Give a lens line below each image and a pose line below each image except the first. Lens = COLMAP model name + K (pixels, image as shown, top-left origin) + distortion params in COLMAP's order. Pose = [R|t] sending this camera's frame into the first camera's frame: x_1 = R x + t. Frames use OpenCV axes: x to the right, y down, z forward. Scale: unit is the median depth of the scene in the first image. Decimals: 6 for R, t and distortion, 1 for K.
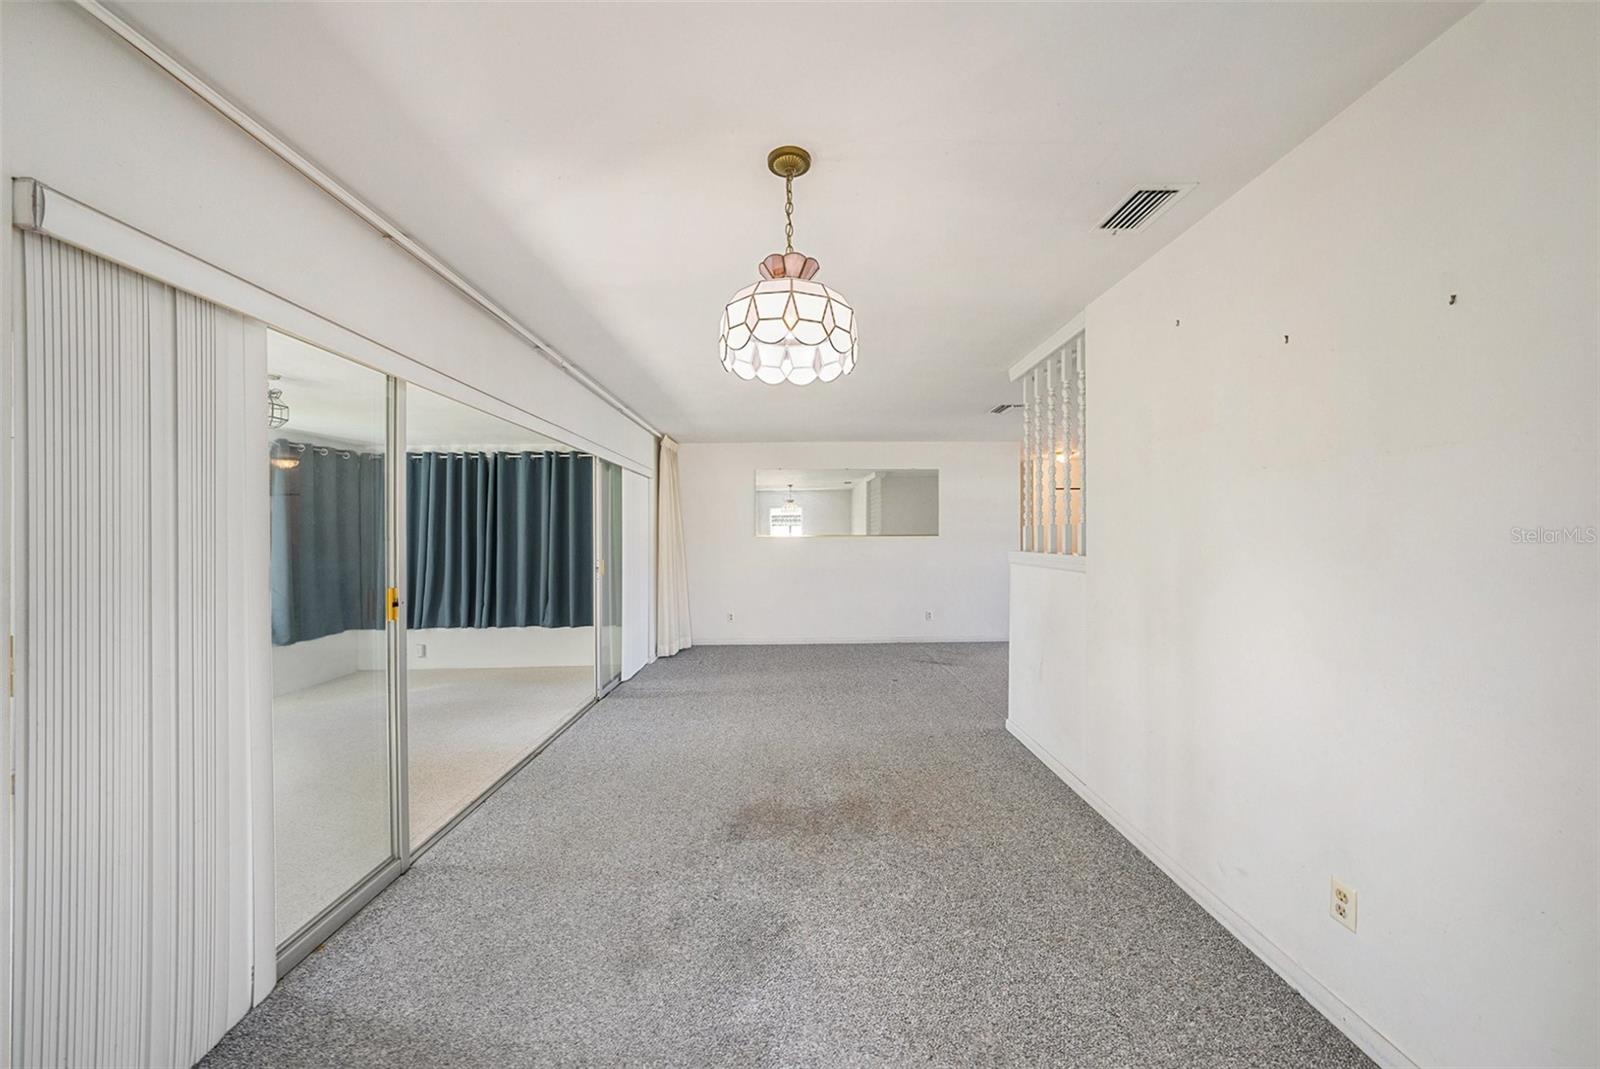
lens RADIAL K [[565.9, 0, 794.4], [0, 565.9, 531.2], [0, 0, 1]] dist [-0.017573, -0.000002]
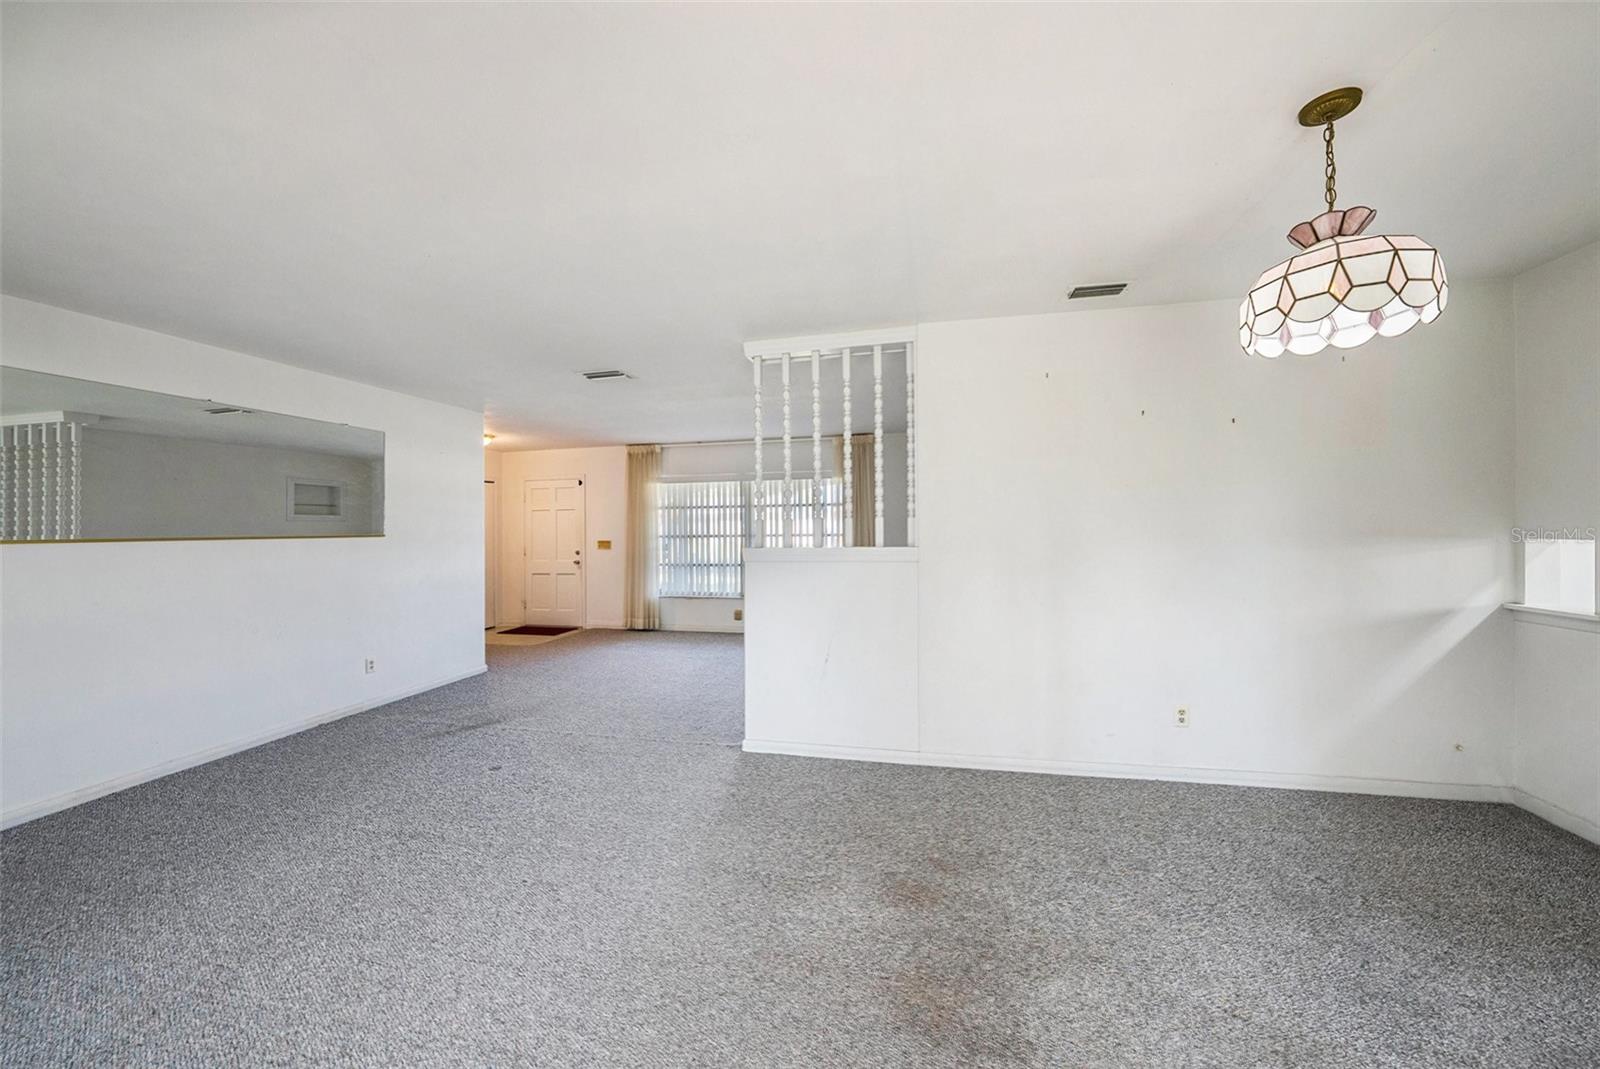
lens RADIAL K [[566.2, 0, 828.1], [0, 566.2, 523.7], [0, 0, 1]] dist [-0.009988, 0.000139]
pose [[0.226989, 0.011241, 0.973832, -0.484300], [0.010389, 0.999849, -0.013963, 0.017089], [-0.973842, 0.013286, 0.226838, 0.733519]]
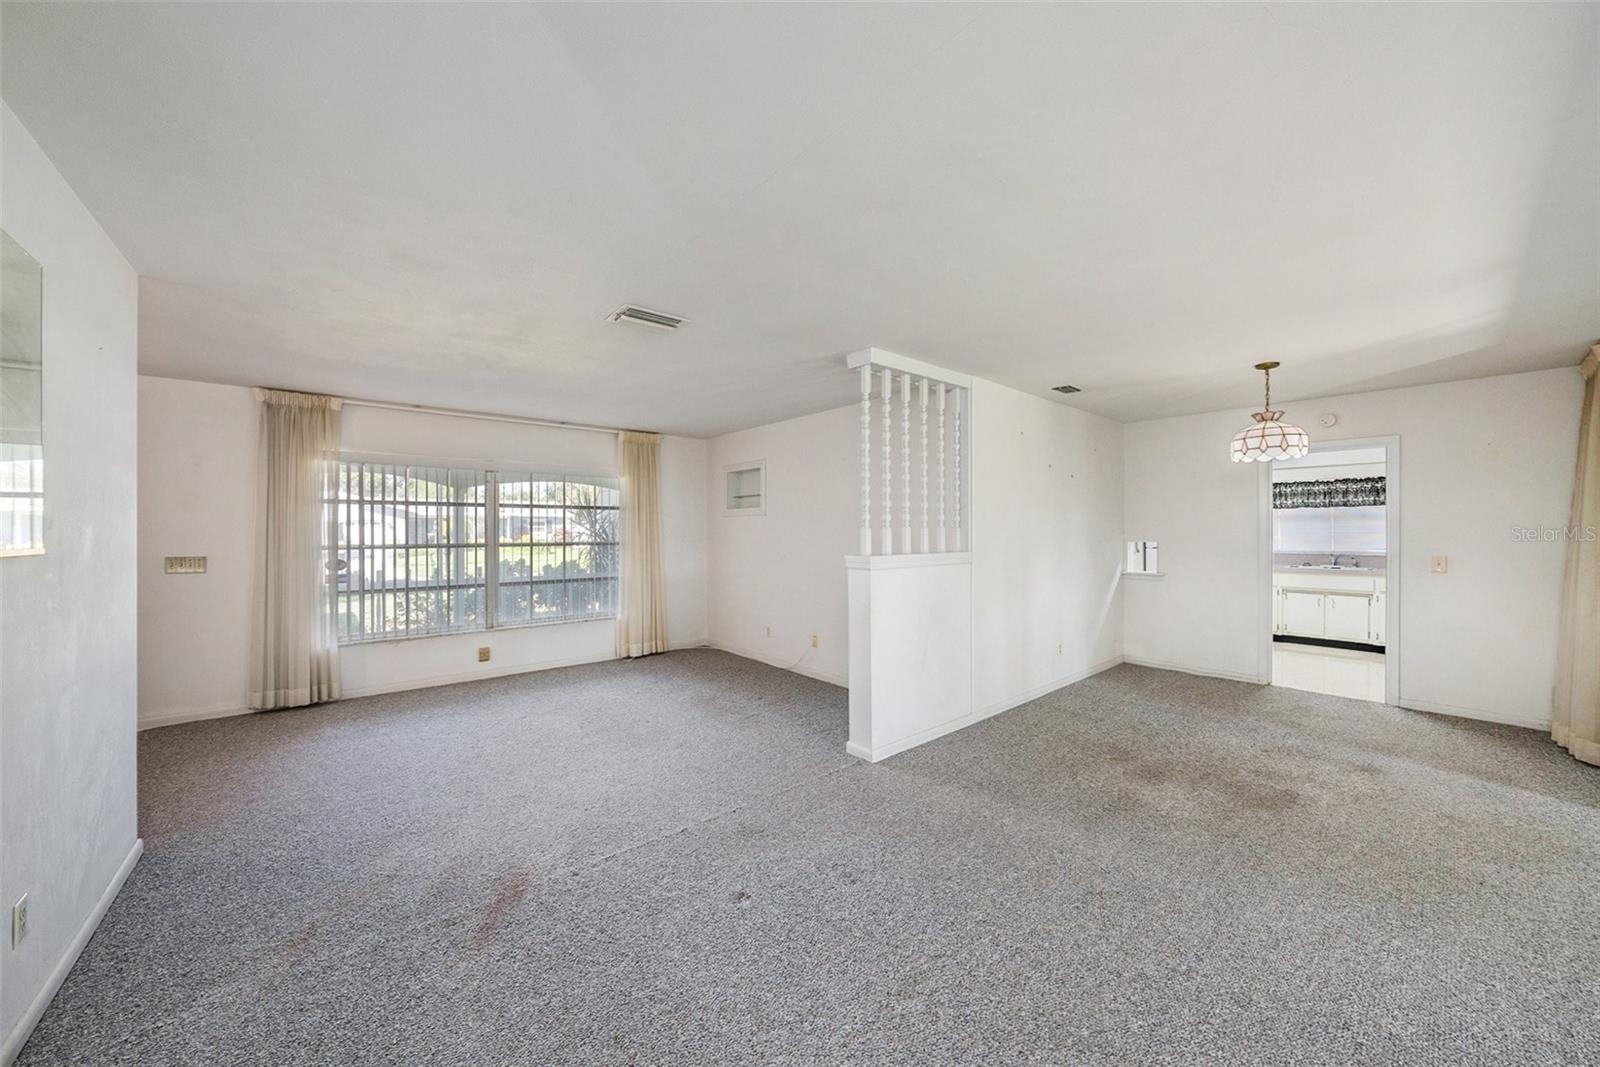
lens RADIAL K [[565.9, 0, 794.4], [0, 565.9, 530.2], [0, 0, 1]] dist [-0.017573, -0.000002]
pose [[-0.632732, 0.007623, 0.774333, -0.233380], [0.007024, 0.999967, -0.004105, 0.001822], [-0.774339, 0.002841, -0.632765, 1.770976]]
